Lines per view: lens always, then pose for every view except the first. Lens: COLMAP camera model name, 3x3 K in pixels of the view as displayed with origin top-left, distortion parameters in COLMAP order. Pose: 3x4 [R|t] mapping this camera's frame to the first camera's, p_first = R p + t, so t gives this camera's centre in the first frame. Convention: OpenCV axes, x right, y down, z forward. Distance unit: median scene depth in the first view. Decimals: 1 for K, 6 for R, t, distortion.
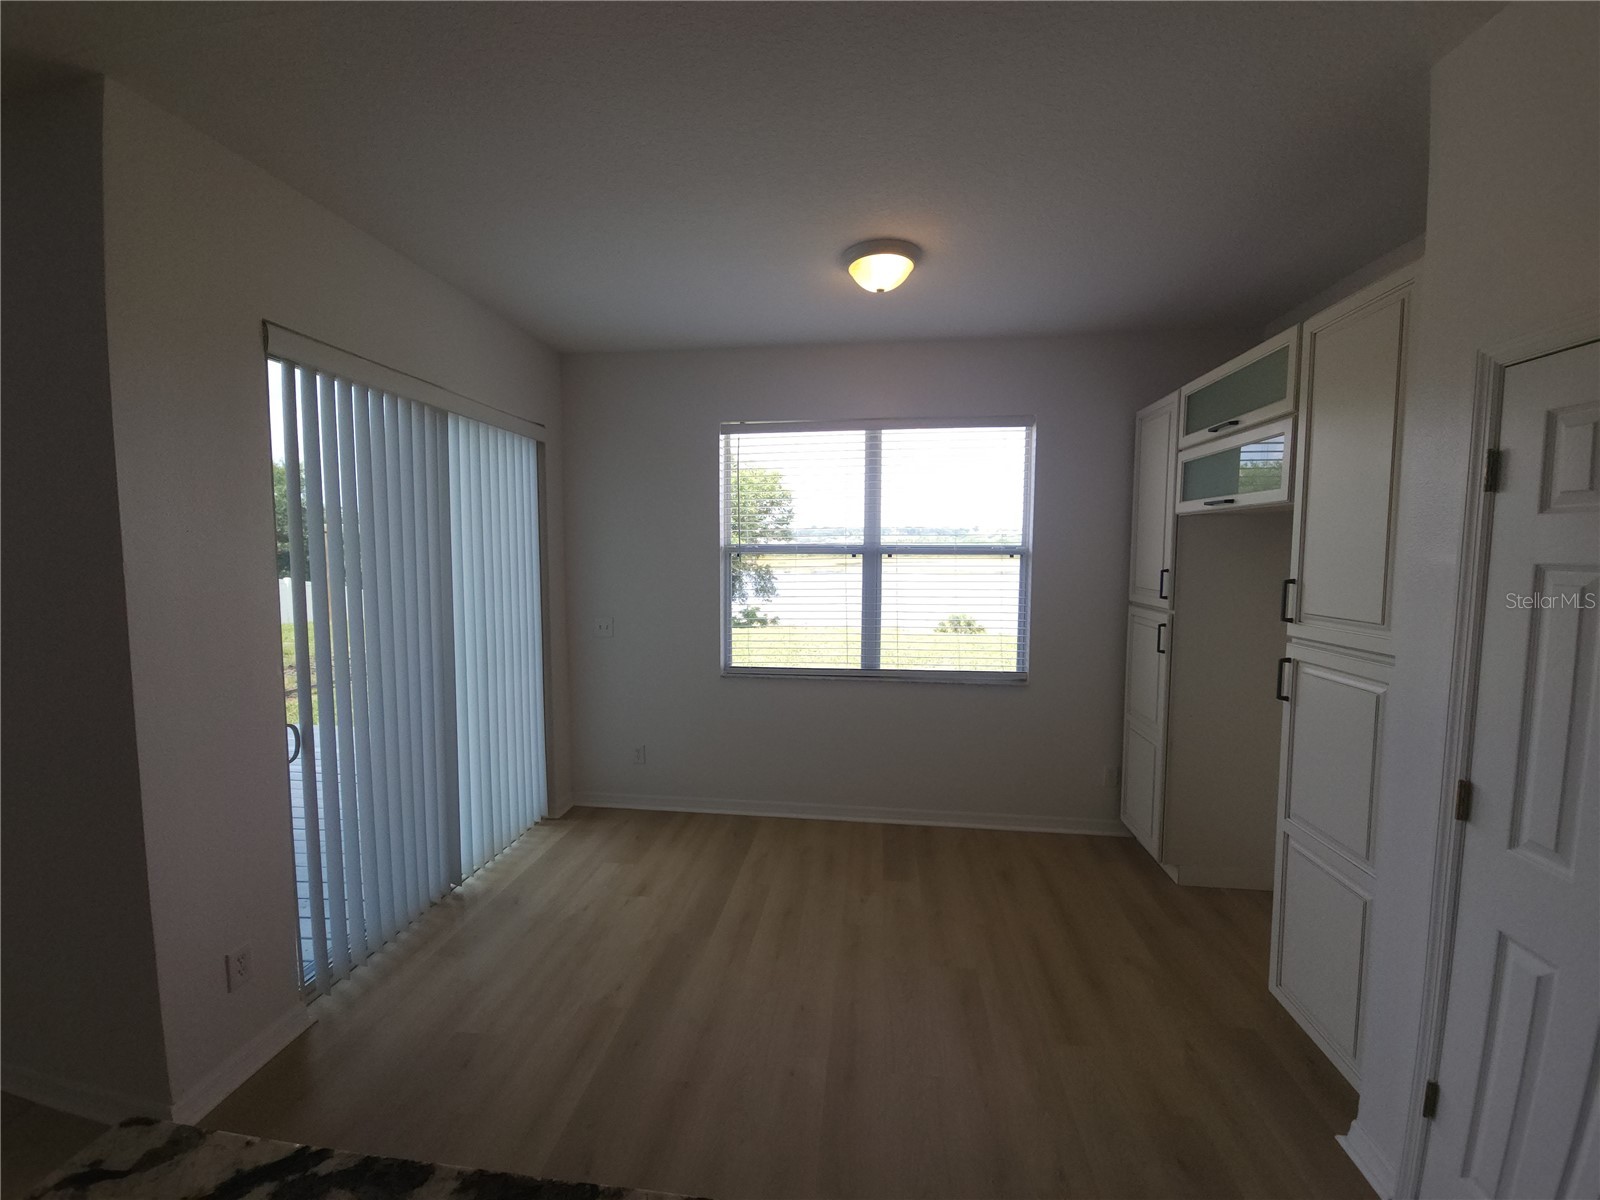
lens RADIAL K [[656.1, 0, 809.3], [0, 656.1, 598.4], [0, 0, 1]] dist [0.004820, -0.002602]
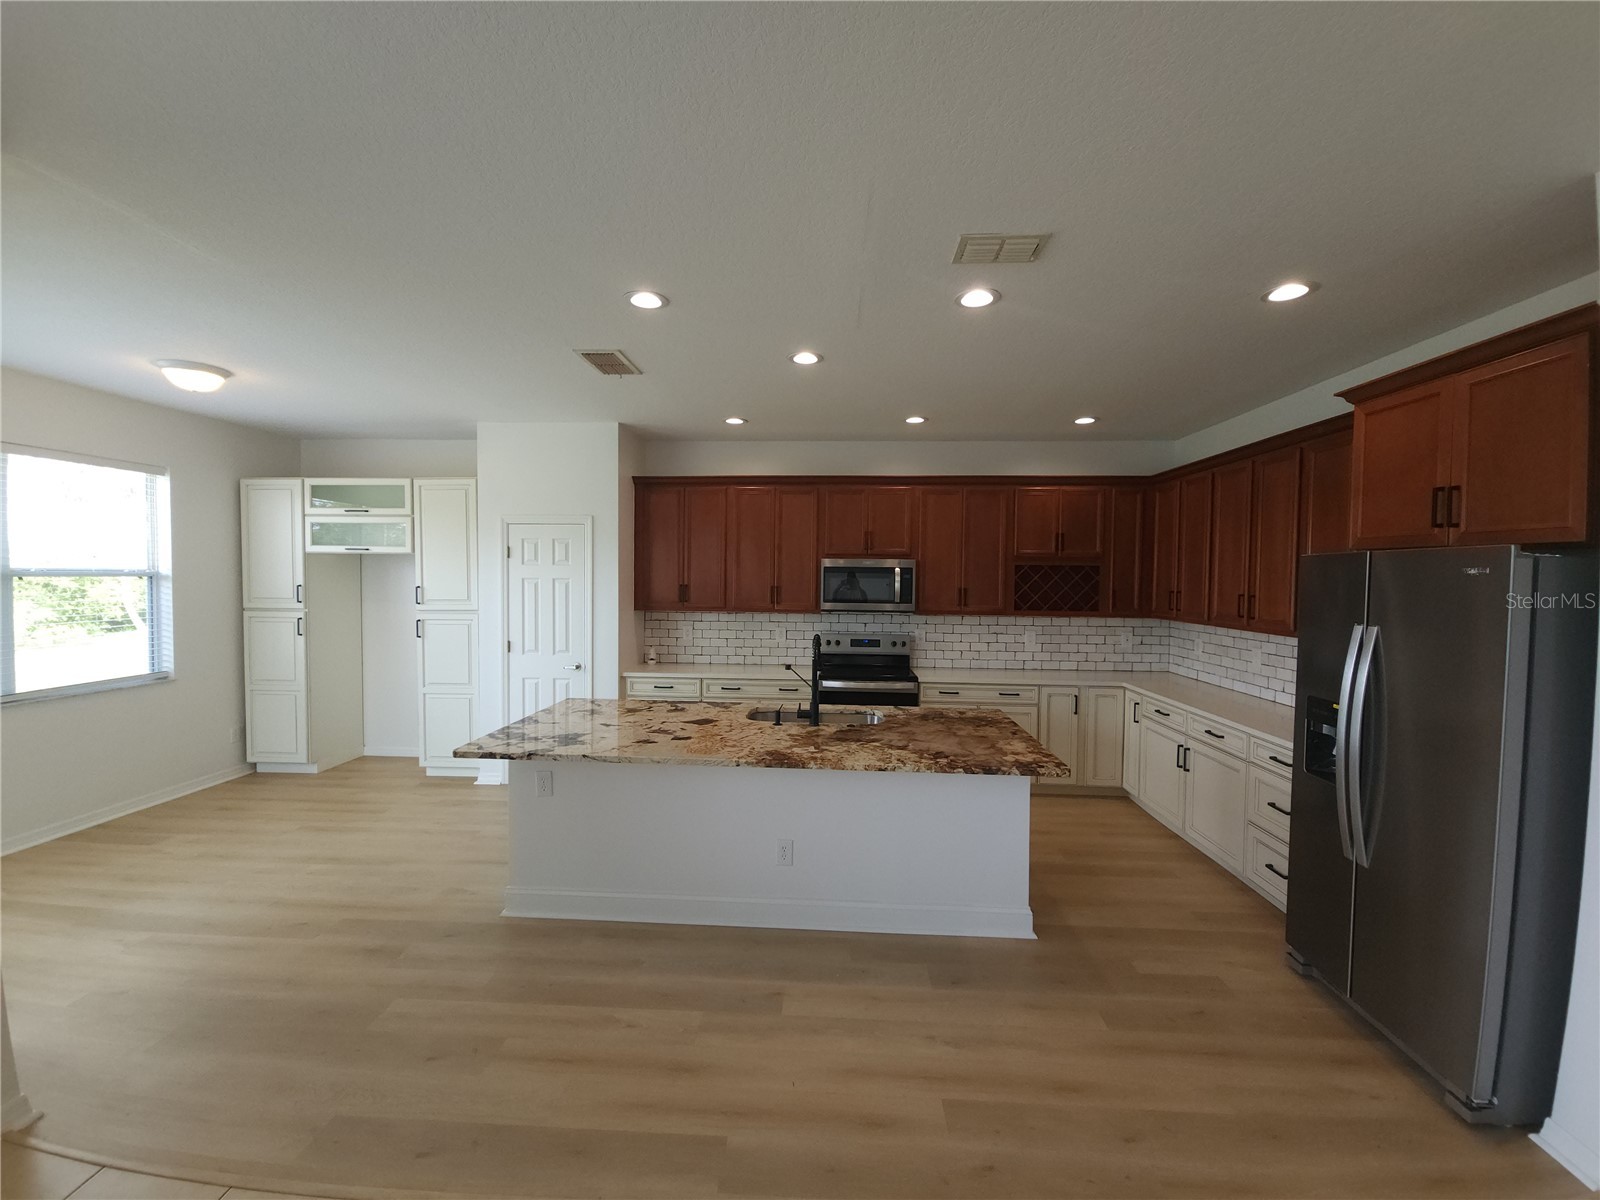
lens RADIAL K [[656.1, 0, 799.4], [0, 656.1, 595.9], [0, 0, 1]] dist [0.004820, -0.002602]
pose [[-0.058996, -0.036509, 0.997590, -1.183790], [0.069116, 0.996783, 0.040567, 0.003791], [-0.995863, 0.071343, -0.056283, -0.161537]]
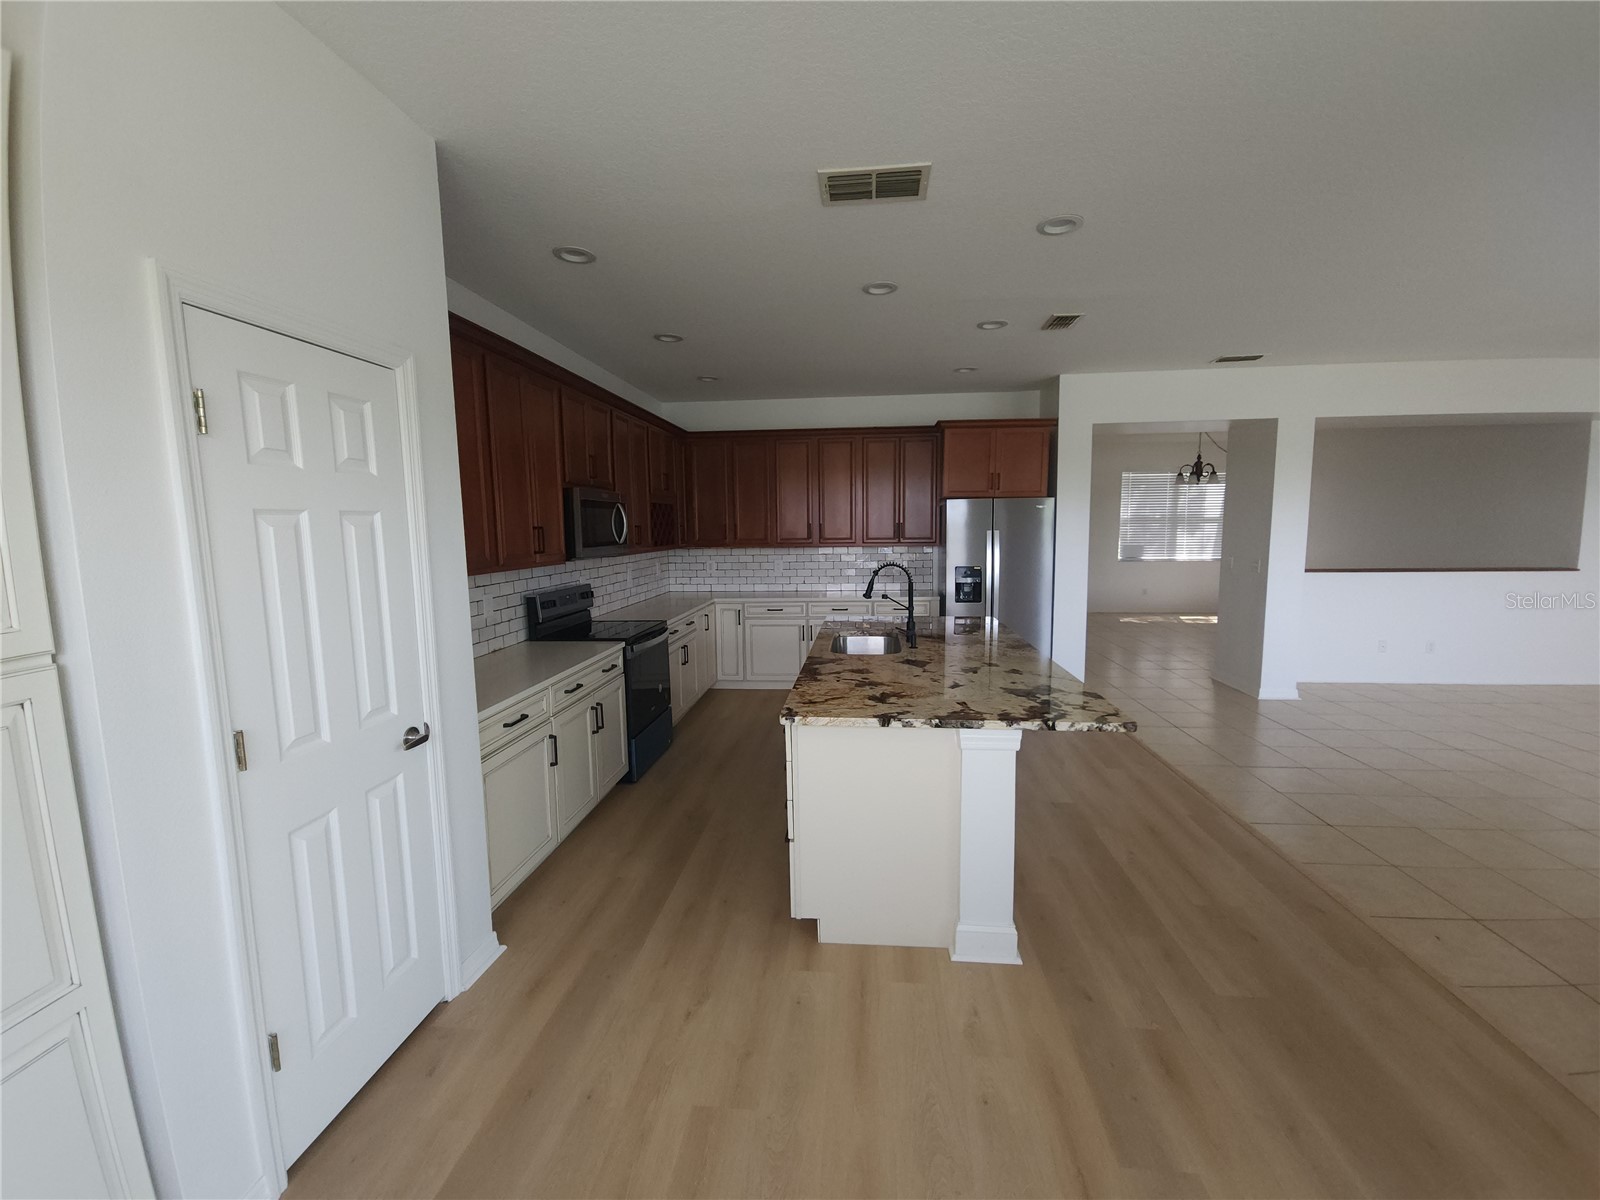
lens RADIAL K [[656.1, 0, 801.6], [0, 656.1, 596.7], [0, 0, 1]] dist [0.004820, -0.002602]
pose [[-0.999825, 0.008719, -0.016525, 0.085600], [0.005447, 0.982045, 0.188568, -0.047341], [0.017872, 0.188445, -0.981921, 0.917983]]
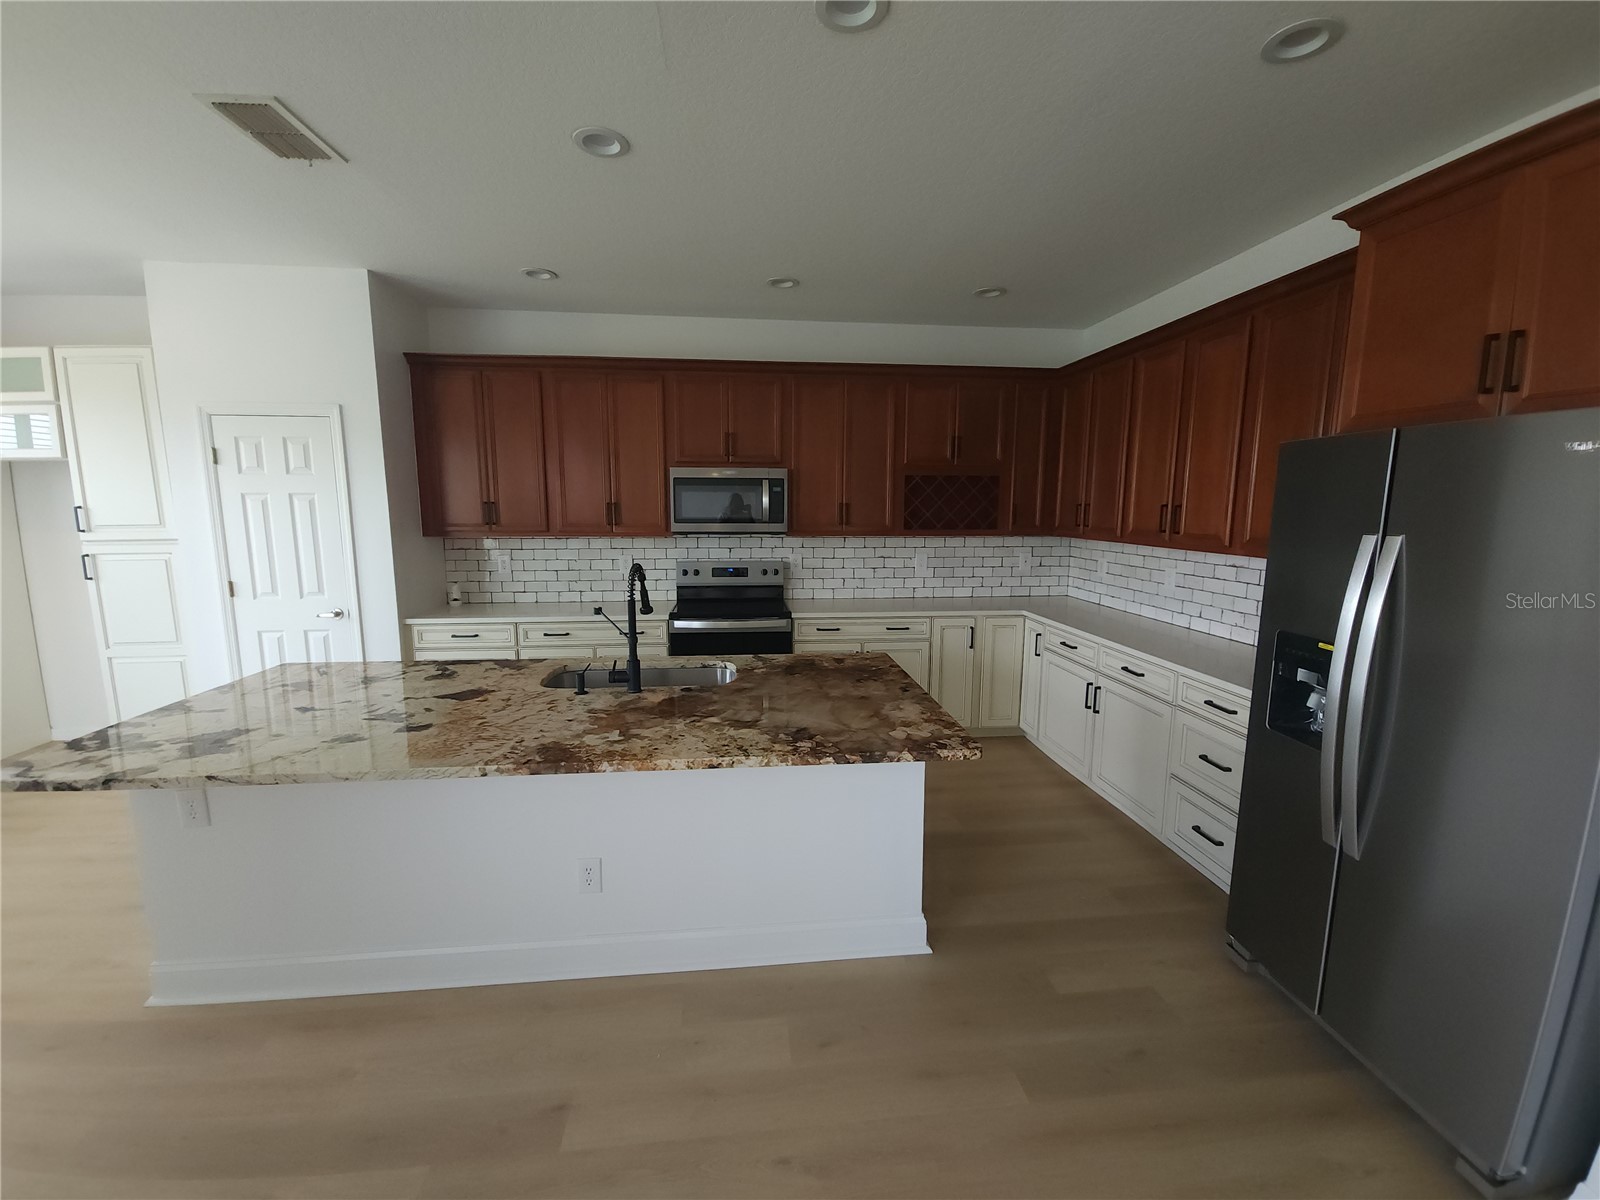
lens RADIAL K [[656.1, 0, 800.5], [0, 656.1, 595.6], [0, 0, 1]] dist [0.004820, -0.002602]
pose [[-0.221364, -0.142617, 0.964706, -0.888084], [0.073486, 0.983996, 0.162331, 0.040150], [-0.972419, 0.106827, -0.207341, -0.271731]]
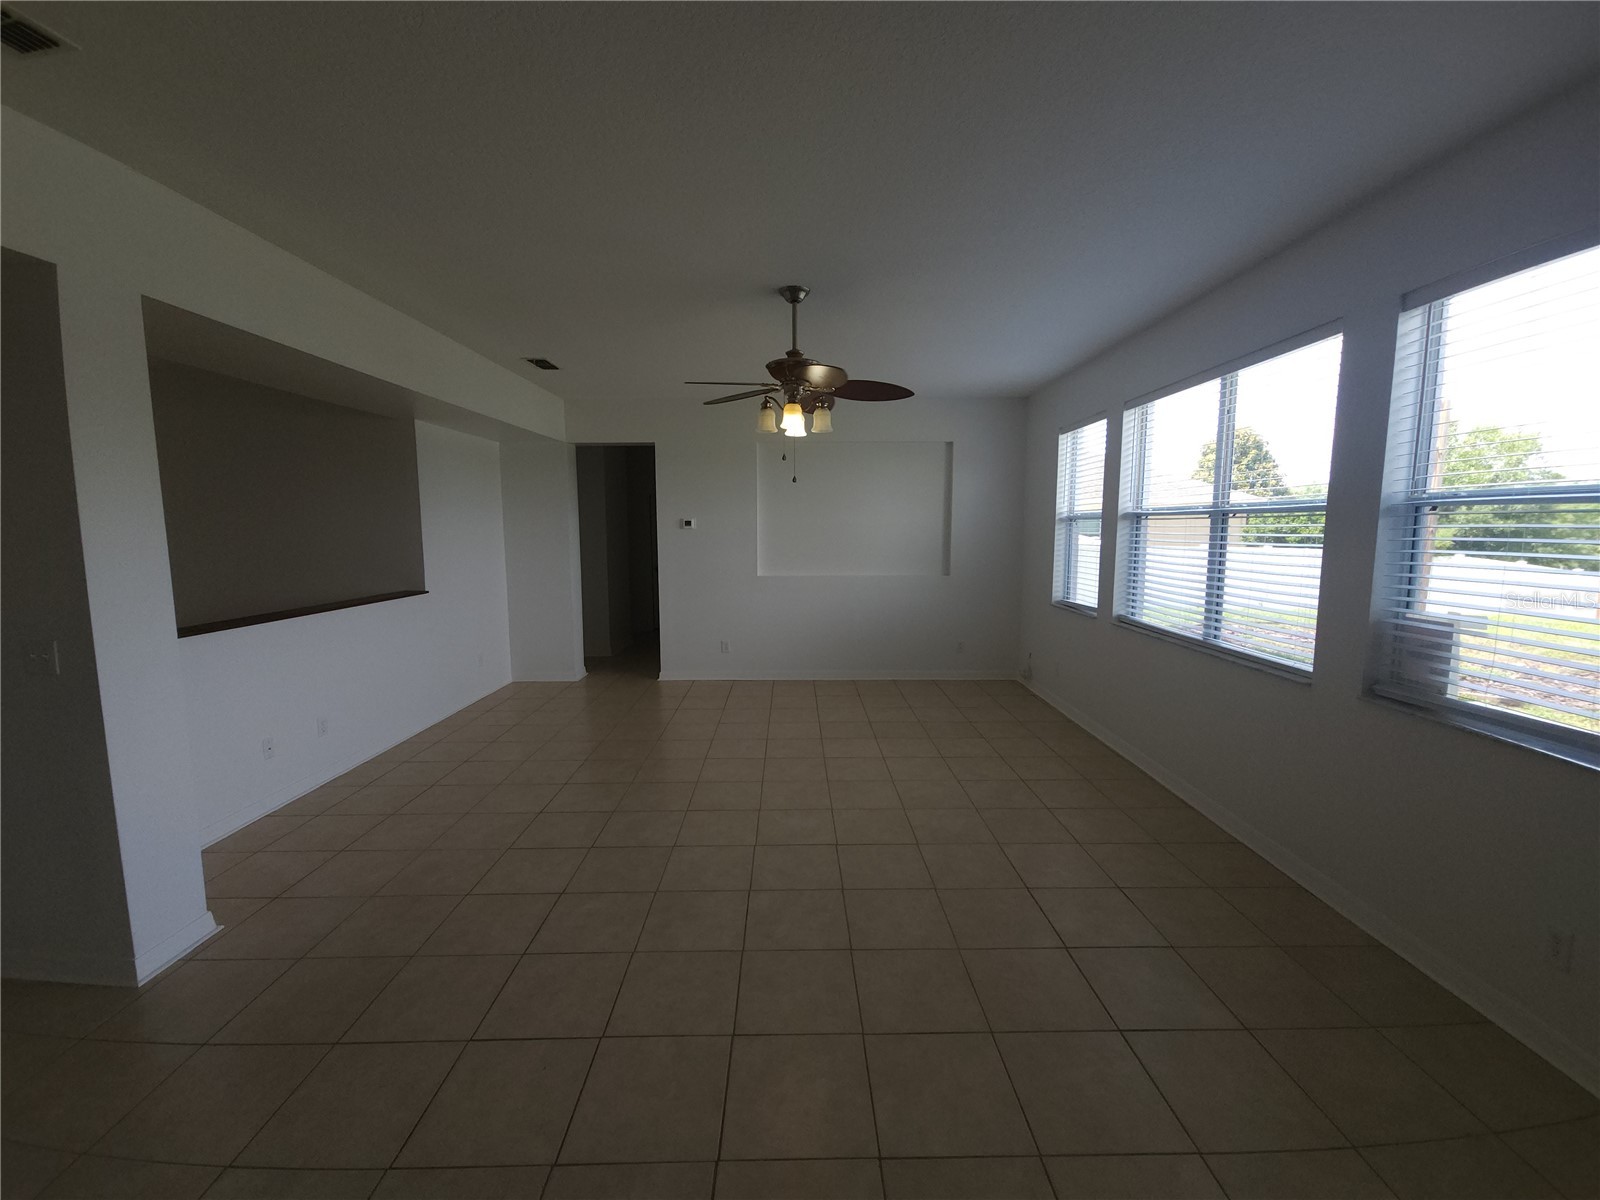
lens RADIAL K [[656.1, 0, 799.5], [0, 656.1, 598.6], [0, 0, 1]] dist [0.004820, -0.002602]
pose [[0.132341, 0.108941, -0.985199, 1.156473], [-0.071988, 0.992373, 0.100064, -0.004228], [0.988587, 0.057680, 0.139174, 0.393021]]
